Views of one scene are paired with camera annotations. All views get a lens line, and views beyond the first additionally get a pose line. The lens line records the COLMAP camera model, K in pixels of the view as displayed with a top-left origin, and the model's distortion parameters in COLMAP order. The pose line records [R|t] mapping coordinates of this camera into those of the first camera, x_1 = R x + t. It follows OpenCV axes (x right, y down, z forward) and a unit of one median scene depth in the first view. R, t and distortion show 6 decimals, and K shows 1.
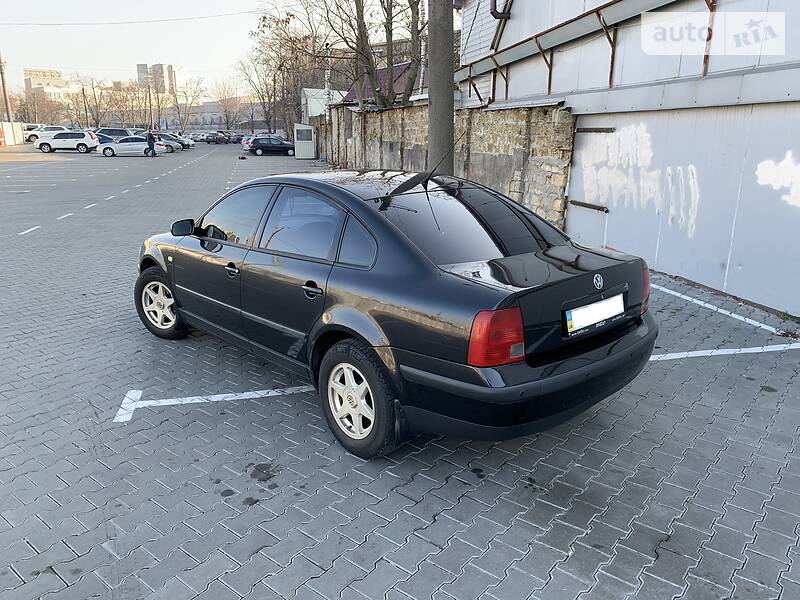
lens RADIAL K [[607.3, 0, 397.5], [0, 607.3, 297.1], [0, 0, 1]] dist [0.014698, -0.007586]
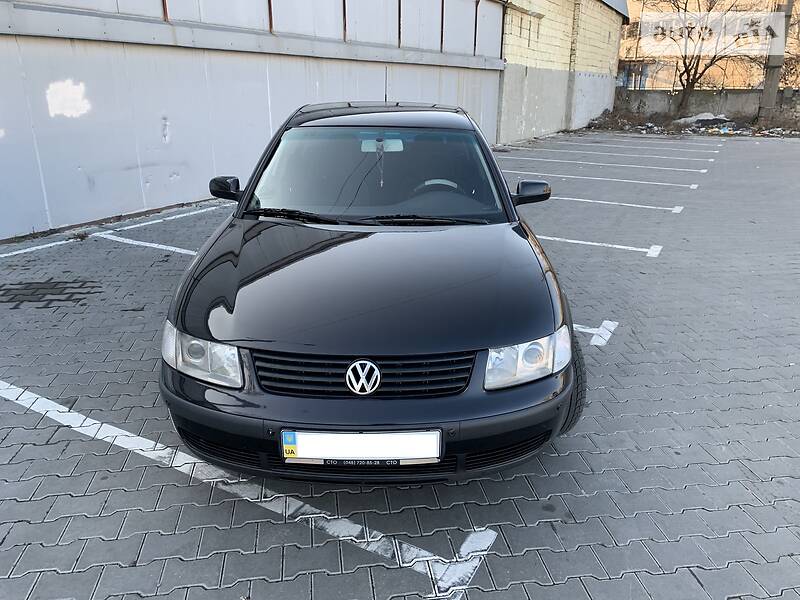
lens RADIAL K [[605.3, 0, 400.0], [0, 605.3, 300.0], [0, 0, 1]] dist [0.008576, 0.000589]
pose [[-0.739664, -0.229491, 0.632638, -0.472168], [0.162265, 0.851508, 0.498602, -0.252733], [-0.653121, 0.471453, -0.592592, 1.038841]]
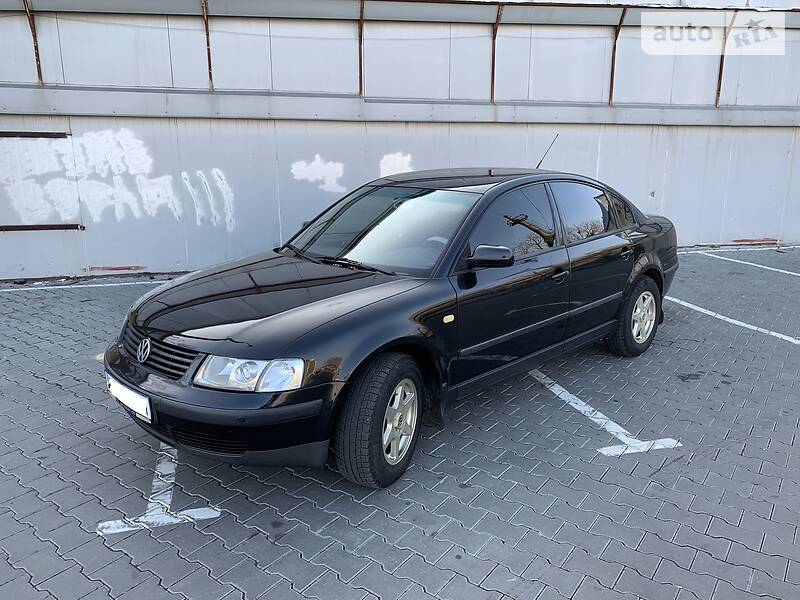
lens RADIAL K [[601.0, 0, 393.9], [0, 601.0, 307.5], [0, 0, 1]] dist [0.002776, -0.001857]
pose [[-0.035163, -0.243188, 0.969342, -0.676435], [0.254964, 0.935662, 0.243988, -0.164619], [-0.966311, 0.255726, 0.029104, 0.717627]]
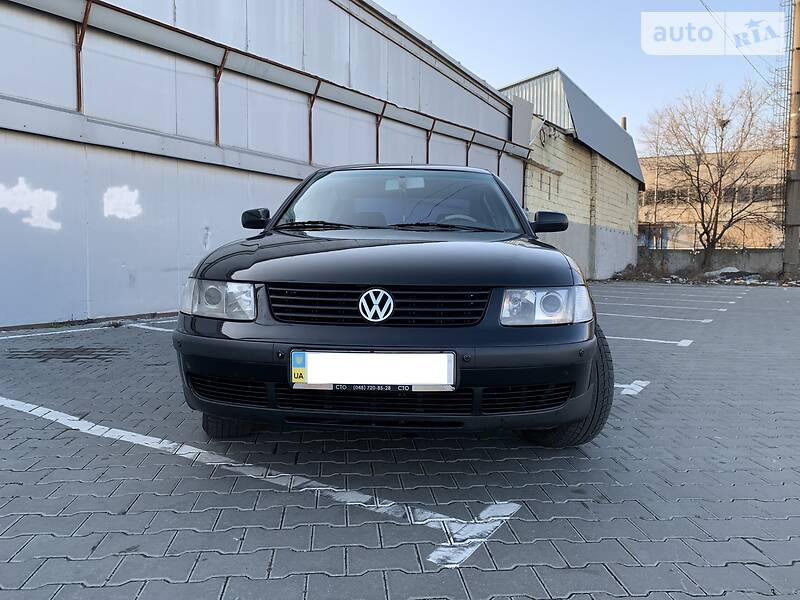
lens RADIAL K [[607.3, 0, 397.5], [0, 607.3, 297.1], [0, 0, 1]] dist [0.014698, -0.007586]
pose [[-0.703032, -0.056424, 0.708916, -0.494571], [0.169043, 0.955017, 0.243652, -0.153285], [-0.690775, 0.291132, -0.661870, 1.077714]]
